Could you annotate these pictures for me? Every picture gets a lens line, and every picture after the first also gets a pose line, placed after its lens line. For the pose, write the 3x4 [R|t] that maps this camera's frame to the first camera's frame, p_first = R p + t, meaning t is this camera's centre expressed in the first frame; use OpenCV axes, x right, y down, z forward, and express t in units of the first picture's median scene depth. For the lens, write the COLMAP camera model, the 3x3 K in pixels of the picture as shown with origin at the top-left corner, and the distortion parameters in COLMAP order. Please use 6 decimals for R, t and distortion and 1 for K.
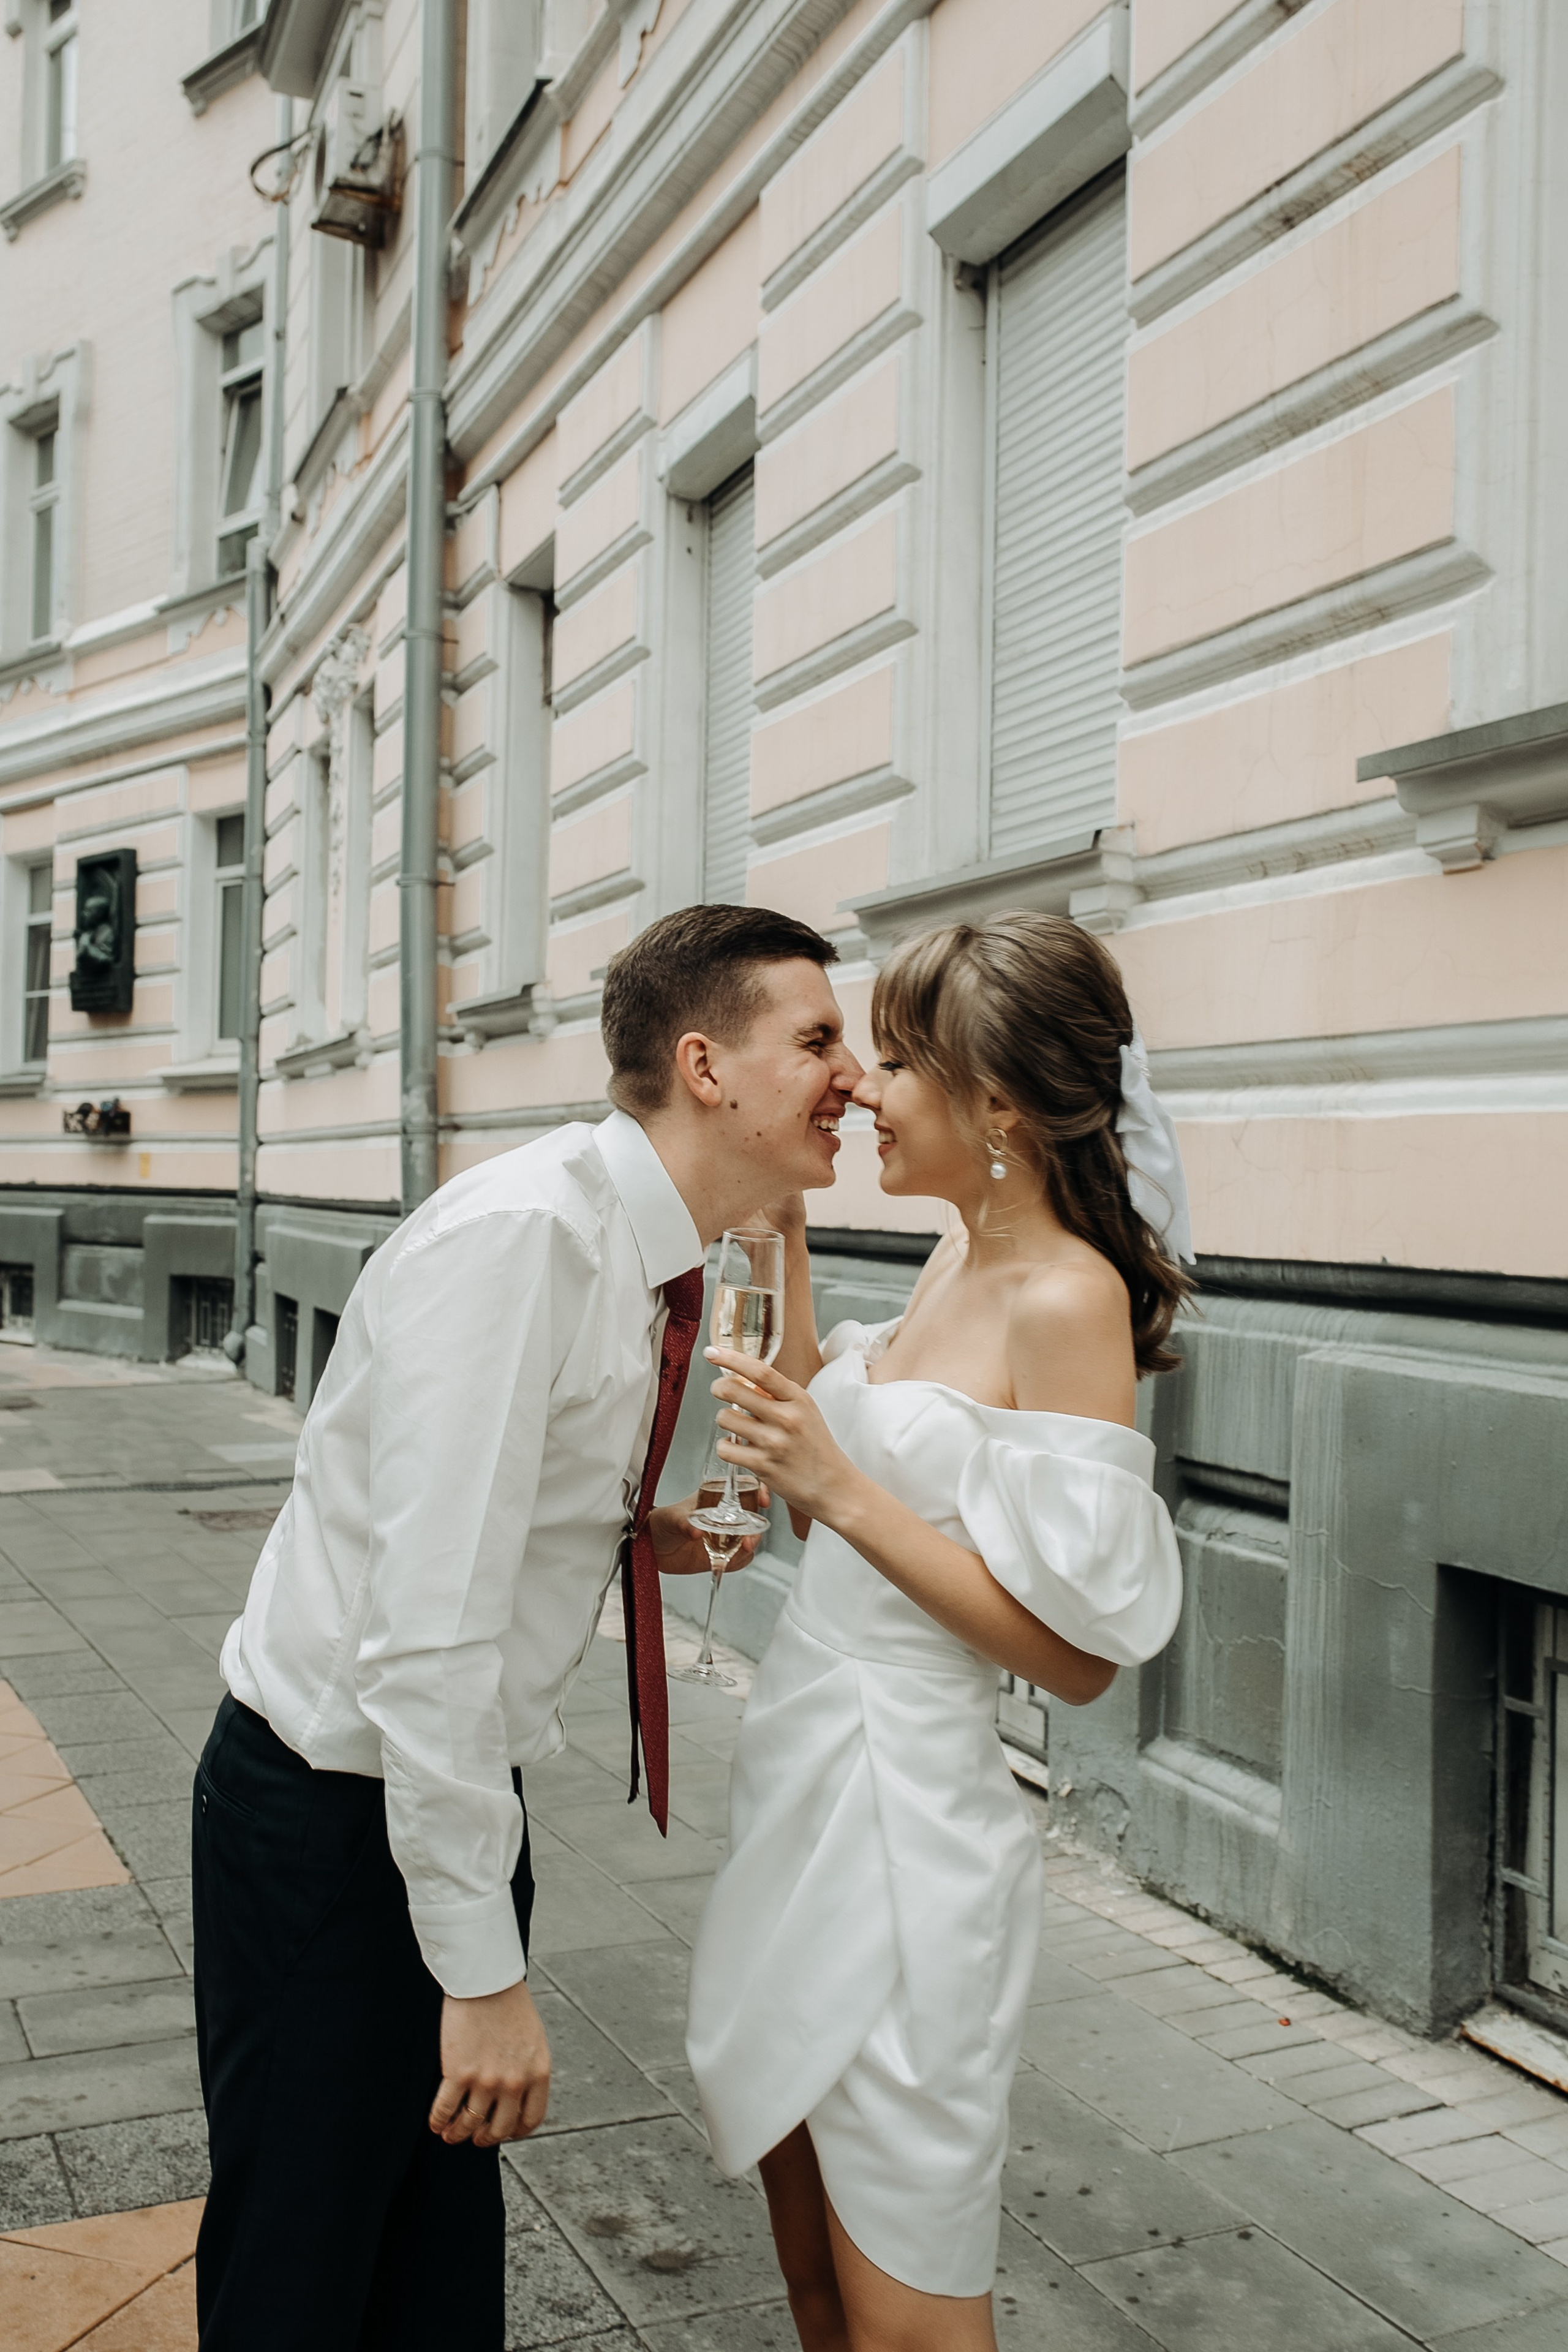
lens RADIAL K [[2350.4, 0, 756.8], [0, 2350.4, 1171.5], [0, 0, 1]] dist [-0.064229, 0.093997]
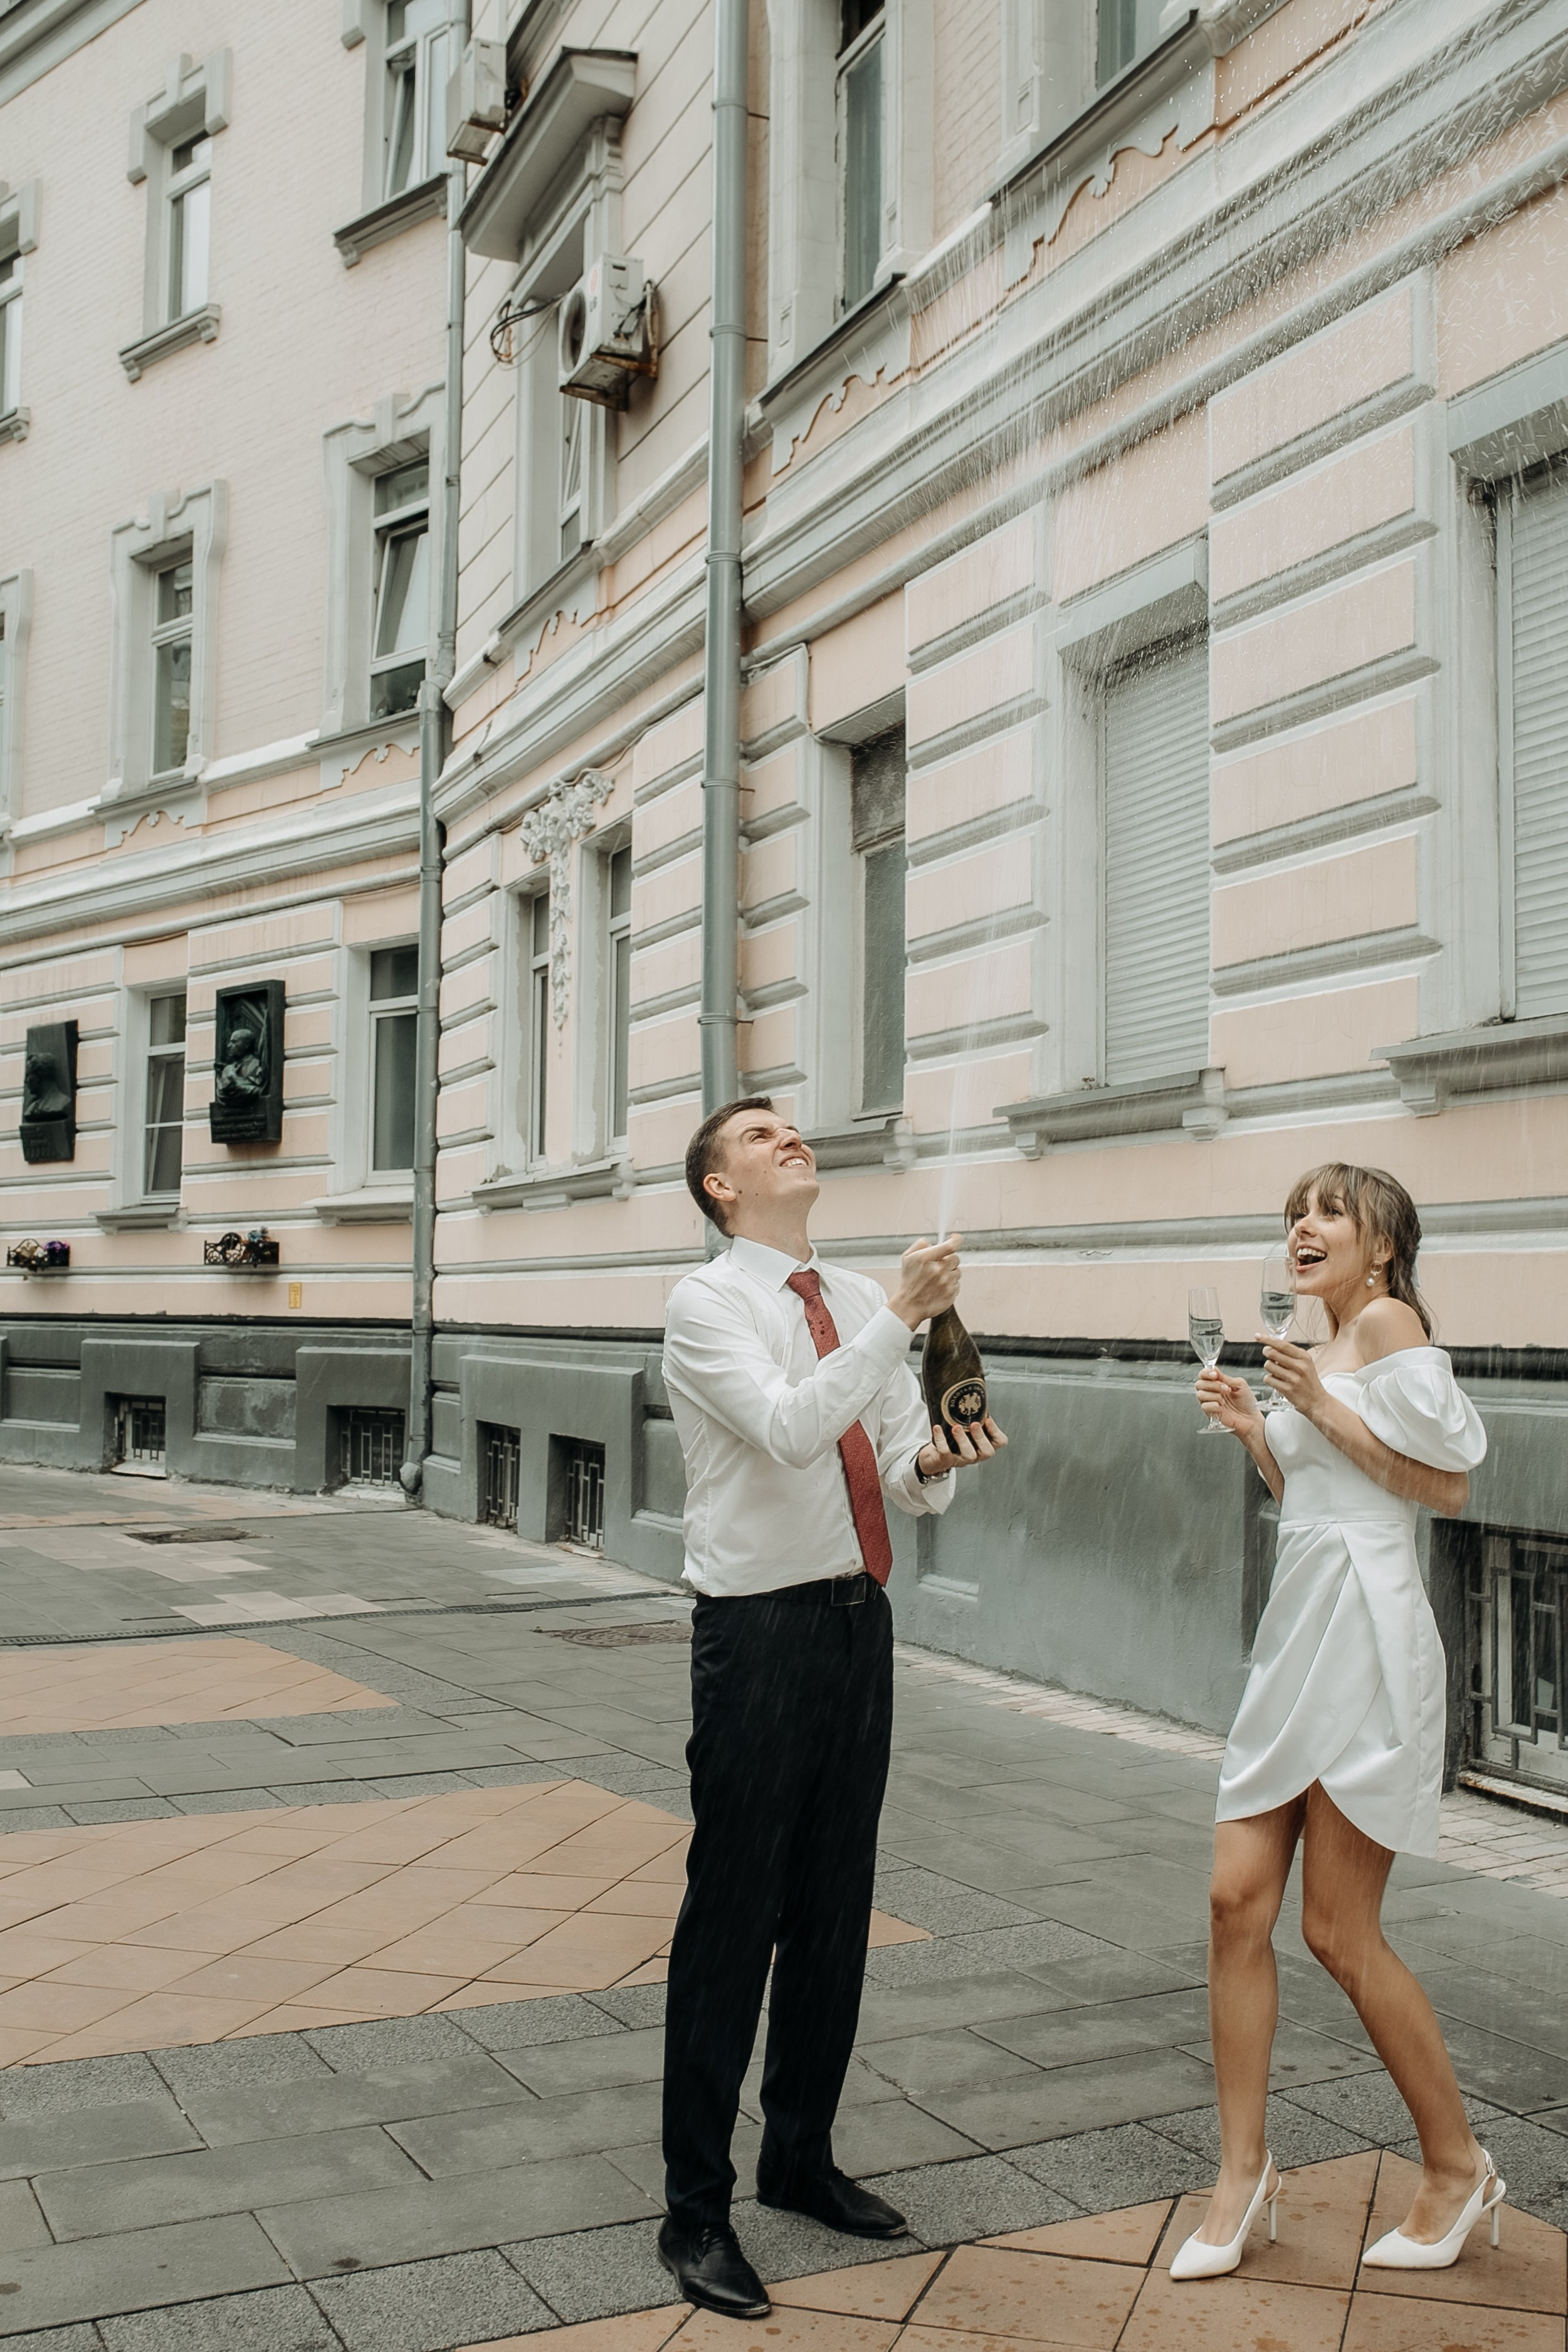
lens RADIAL K [[2416.8, 0, 782.4], [0, 2416.8, 1194.7], [0, 0, 1]] dist [-0.068800, 0.108884]
pose [[0.998551, -0.006953, 0.053364, -0.278901], [0.009239, 0.999045, -0.042703, -0.000162], [-0.053016, 0.043134, 0.997662, -0.106131]]
